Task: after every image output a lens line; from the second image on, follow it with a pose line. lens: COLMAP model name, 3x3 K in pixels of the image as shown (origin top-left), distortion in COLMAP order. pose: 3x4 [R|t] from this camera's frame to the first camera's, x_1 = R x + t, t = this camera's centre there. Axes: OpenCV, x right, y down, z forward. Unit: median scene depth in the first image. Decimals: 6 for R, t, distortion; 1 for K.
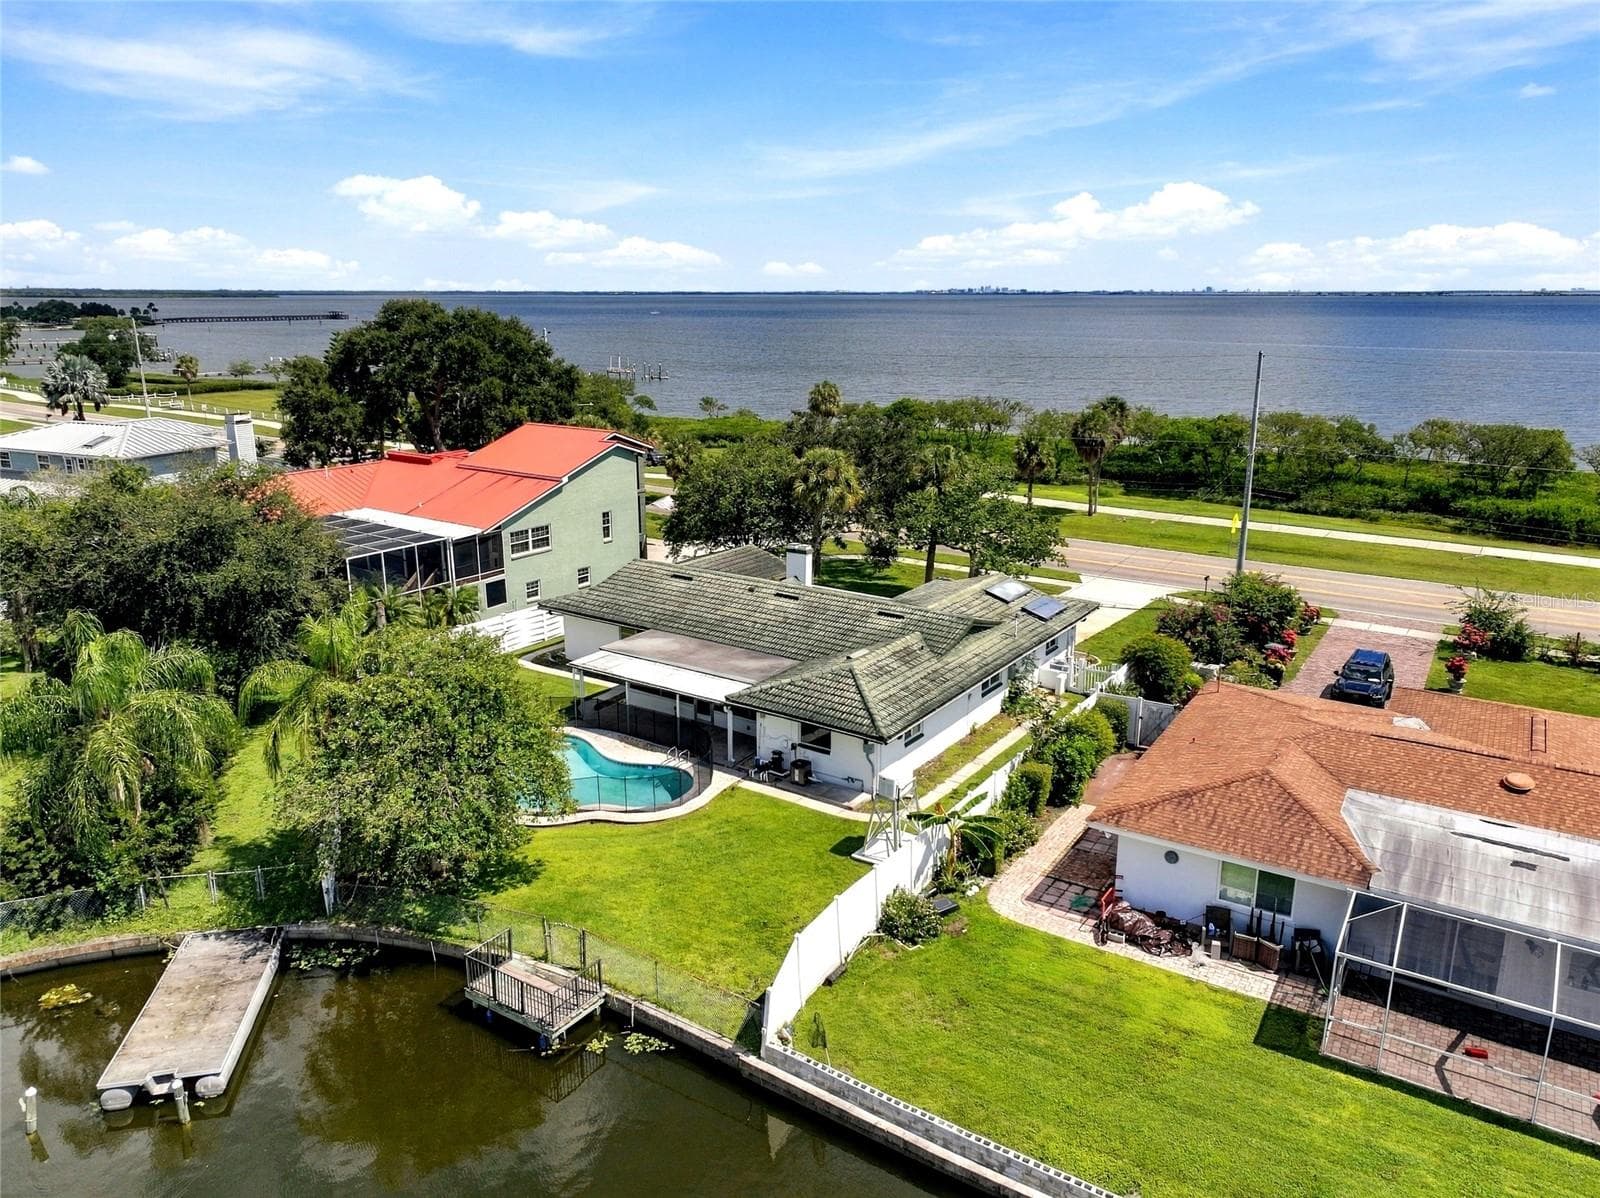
lens RADIAL K [[1120.8, 0, 801.9], [0, 1120.8, 598.8], [0, 0, 1]] dist [0.006730, 0.002168]
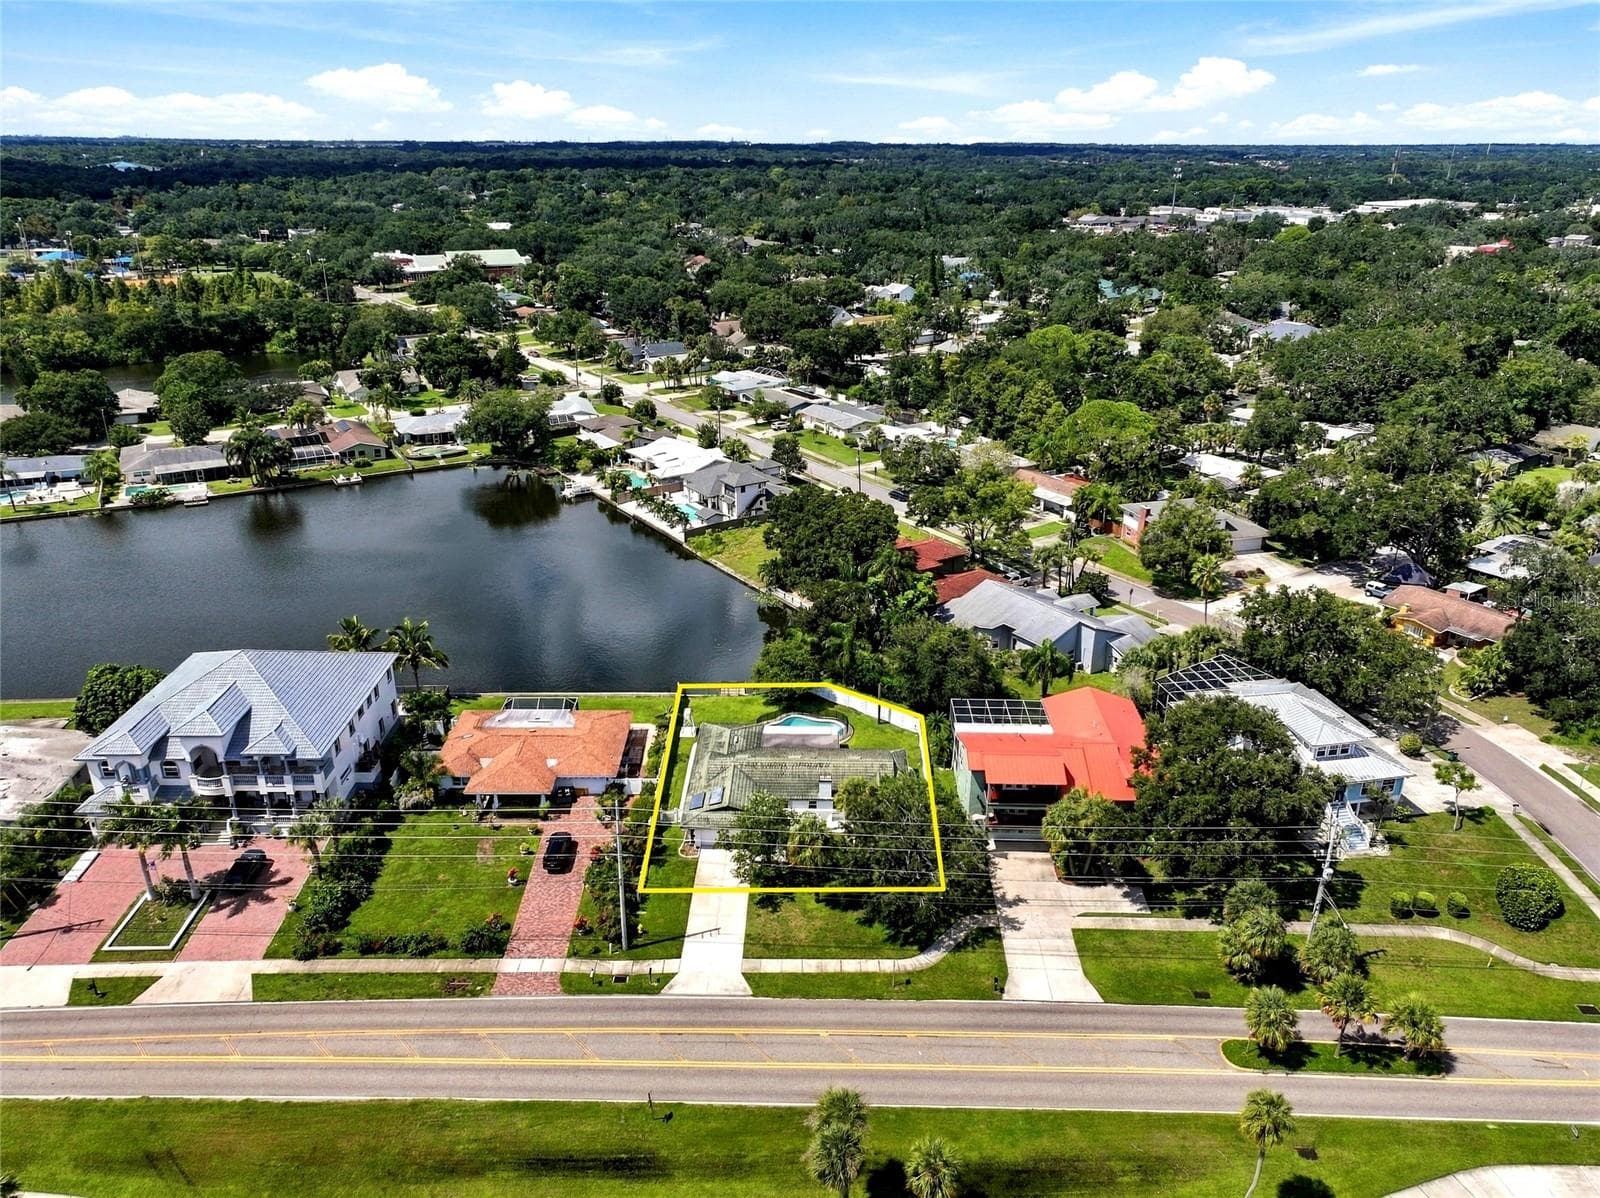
lens RADIAL K [[1120.8, 0, 801.9], [0, 1120.8, 598.8], [0, 0, 1]] dist [0.006730, 0.002168]
pose [[-0.833938, 0.204513, -0.512564, 1.274555], [-0.150943, 0.808849, 0.568313, -1.843622], [0.530814, 0.551305, -0.643660, 2.711308]]
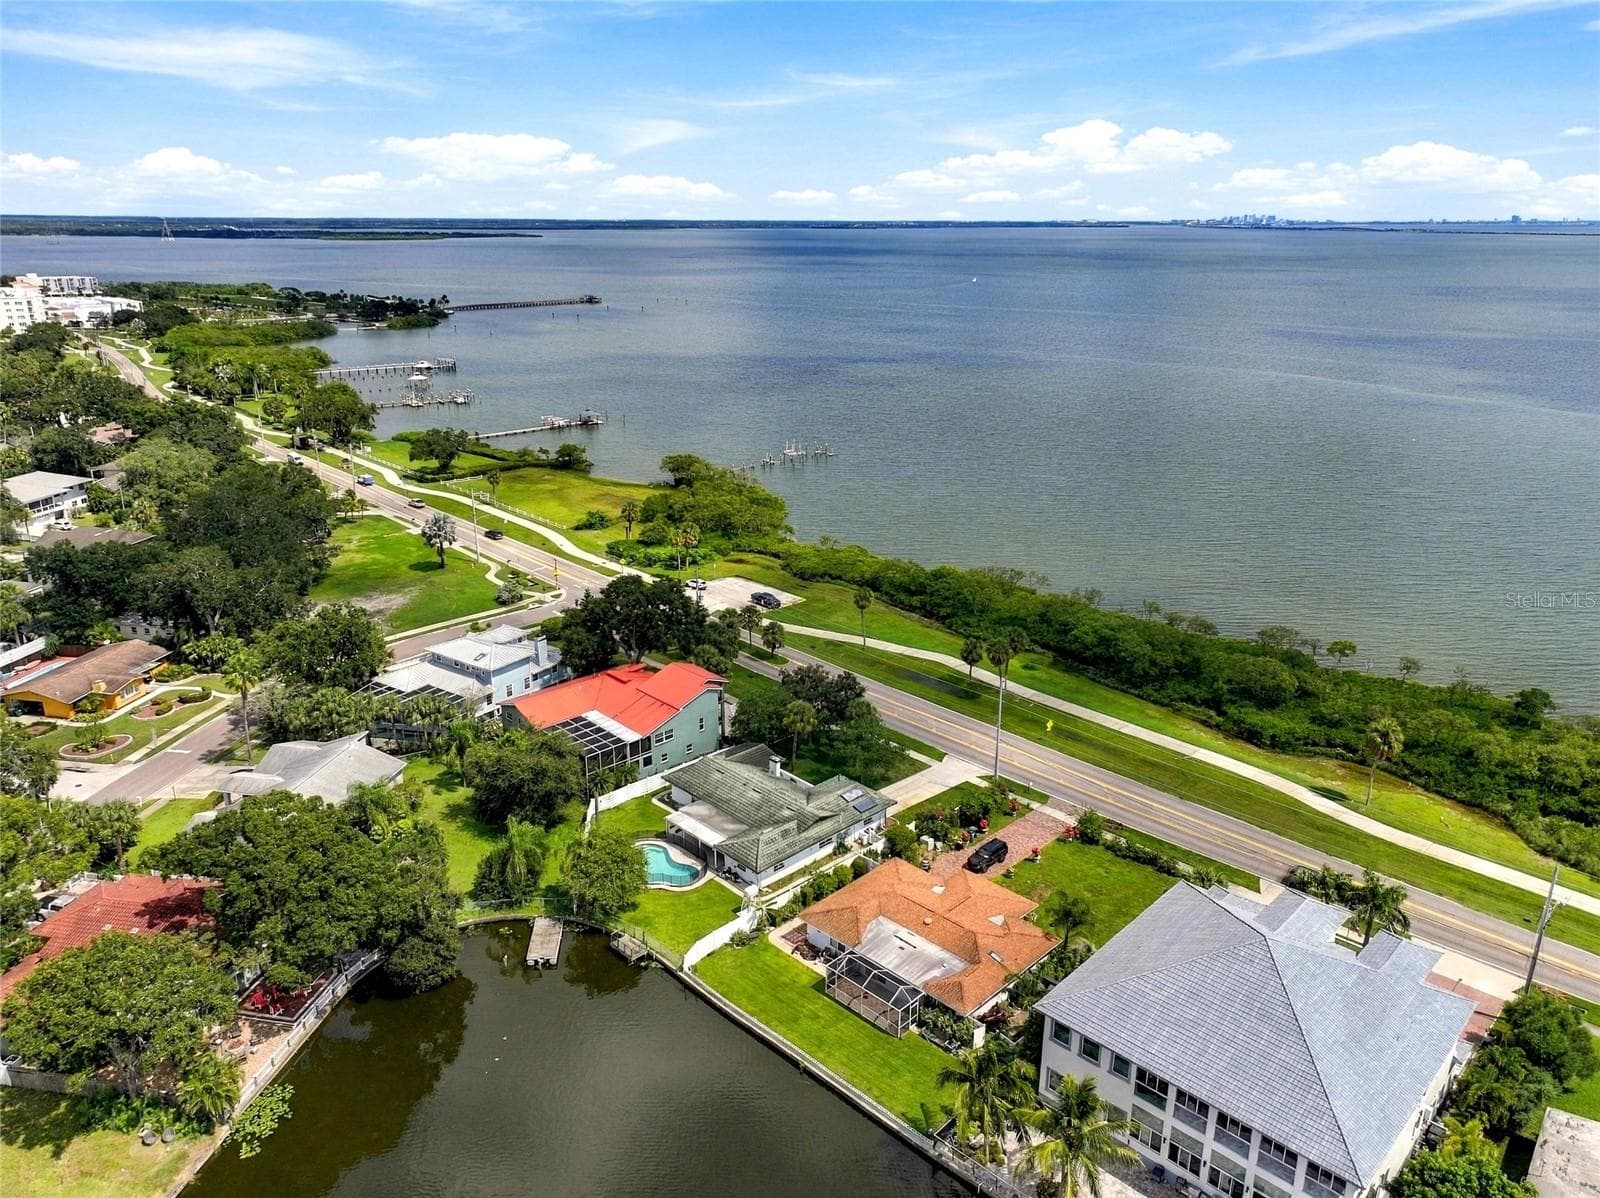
lens RADIAL K [[1120.8, 0, 801.9], [0, 1120.8, 598.8], [0, 0, 1]] dist [0.006730, 0.002168]
pose [[0.978841, 0.068635, -0.192768, 0.611412], [-0.056803, 0.996185, 0.066255, -0.683796], [0.196580, -0.053903, 0.979005, -1.557902]]
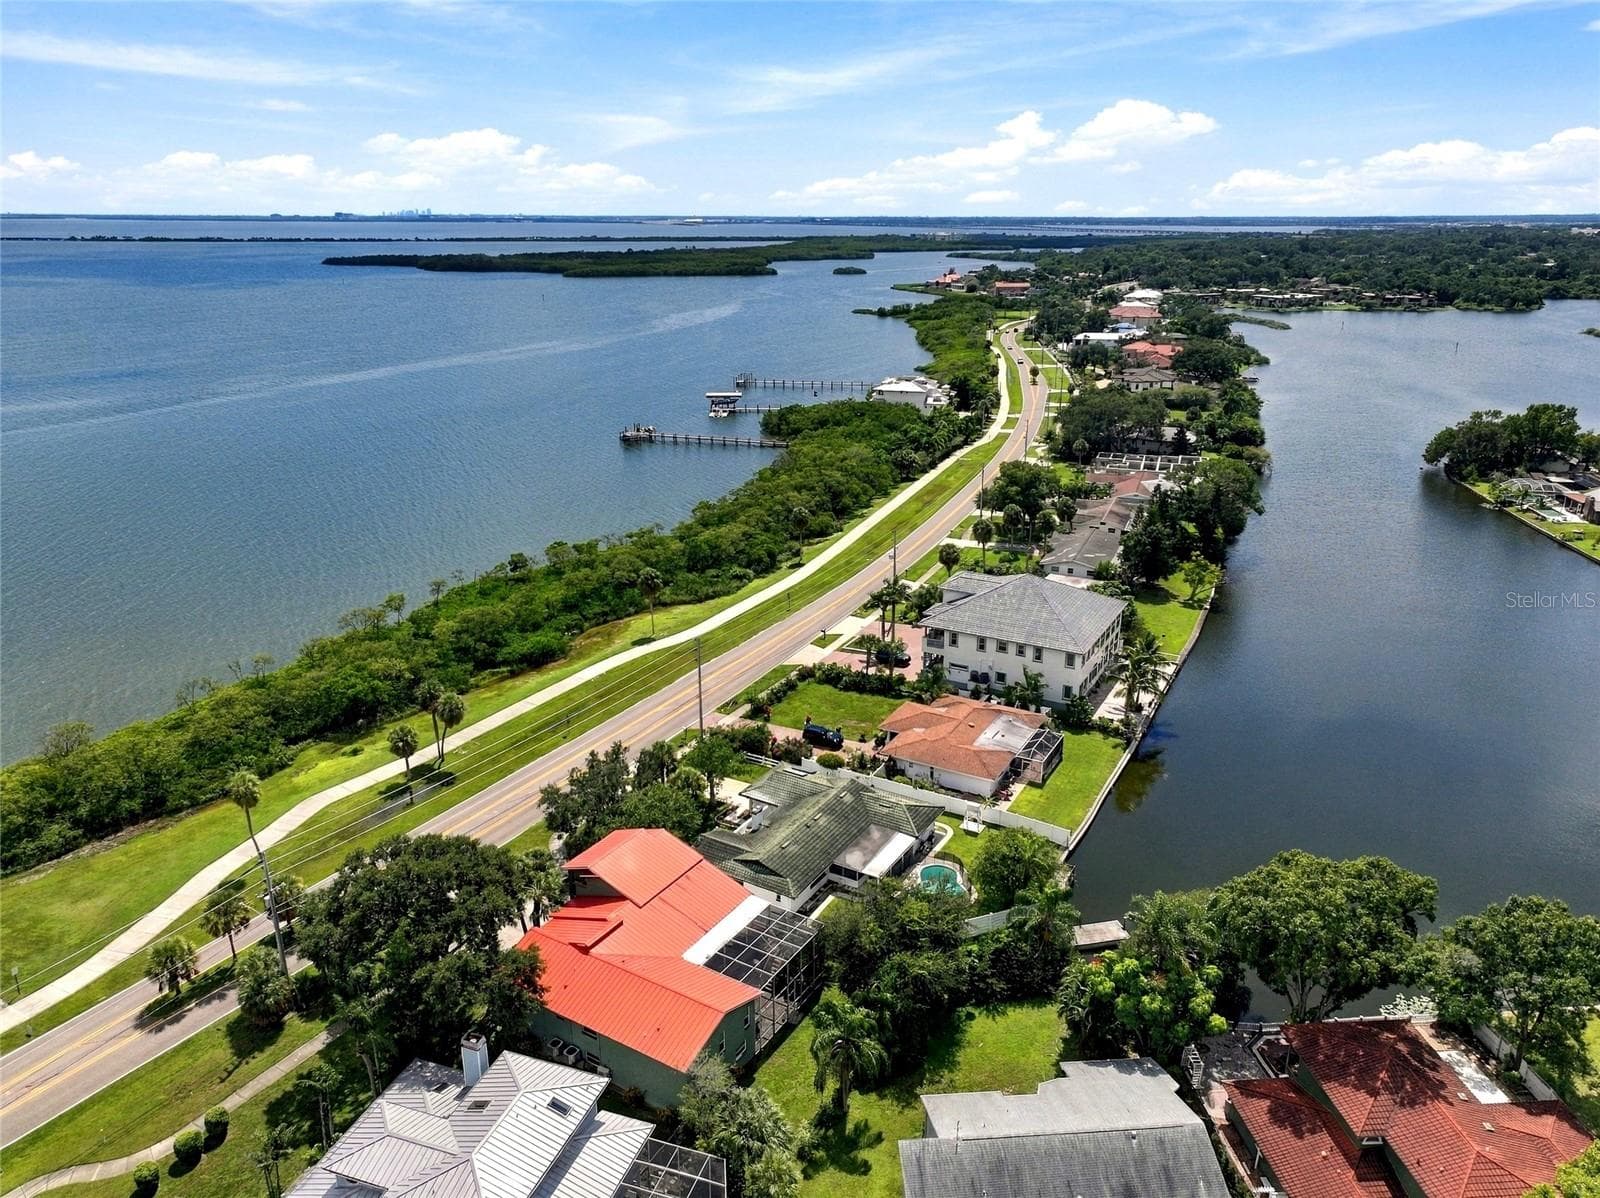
lens RADIAL K [[1146.1, 0, 800.5], [0, 1146.1, 501.9], [0, 0, 1]] dist [0.005945, 0.003458]
pose [[-0.056422, -0.241595, 0.968736, -2.460308], [0.261990, 0.932697, 0.247866, -1.383809], [-0.963420, 0.267784, 0.010671, 0.993196]]
